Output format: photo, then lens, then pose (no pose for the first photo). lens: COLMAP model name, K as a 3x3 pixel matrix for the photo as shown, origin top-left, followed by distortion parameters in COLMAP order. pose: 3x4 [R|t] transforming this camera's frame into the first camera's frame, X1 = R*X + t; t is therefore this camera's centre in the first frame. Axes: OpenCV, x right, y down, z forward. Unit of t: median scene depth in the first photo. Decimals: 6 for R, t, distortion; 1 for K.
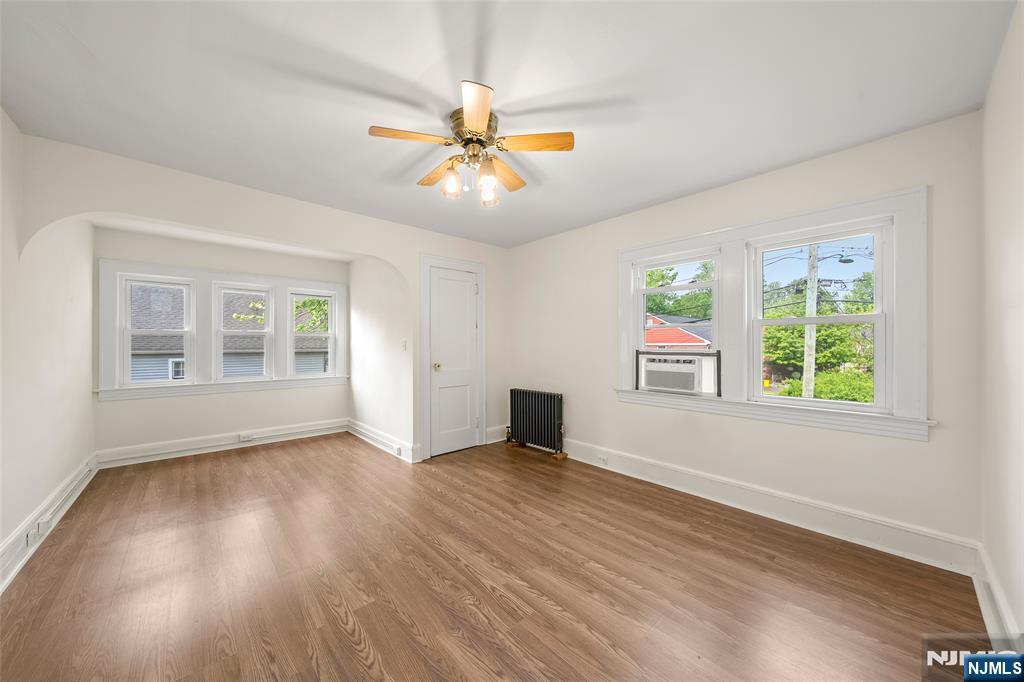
lens RADIAL K [[353.9, 0, 508.6], [0, 353.9, 343.3], [0, 0, 1]] dist [-0.000895, -0.000431]
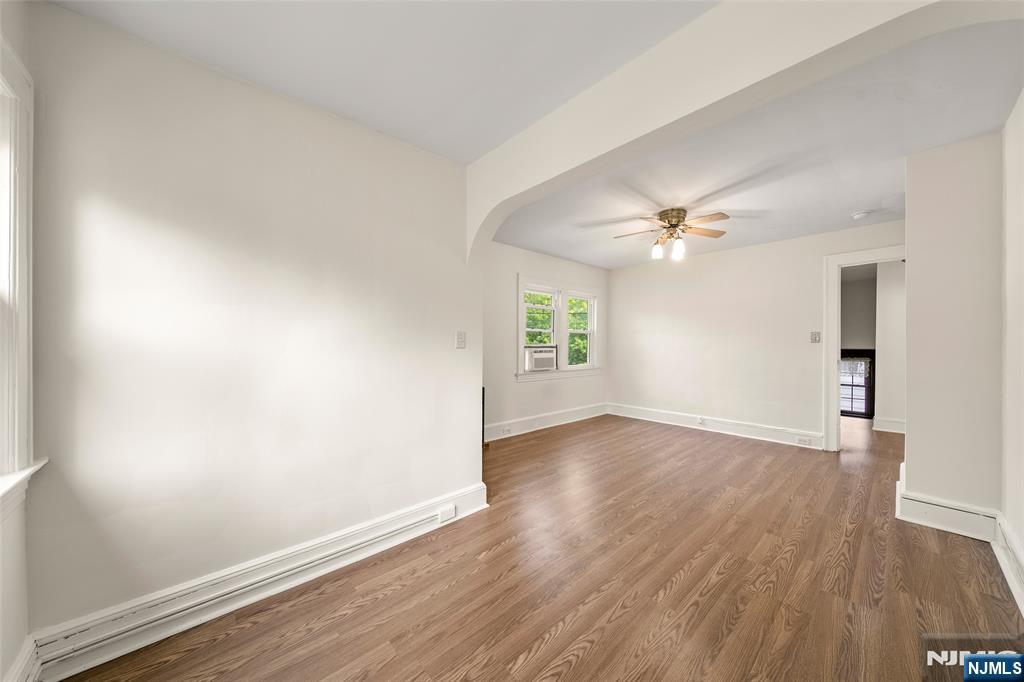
lens RADIAL K [[353.9, 0, 508.8], [0, 353.9, 344.3], [0, 0, 1]] dist [-0.000895, -0.000431]
pose [[0.000806, 0.001091, 0.999999, -1.510576], [-0.004077, 0.999991, -0.001087, 0.024190], [-0.999991, -0.004076, 0.000811, 1.474245]]
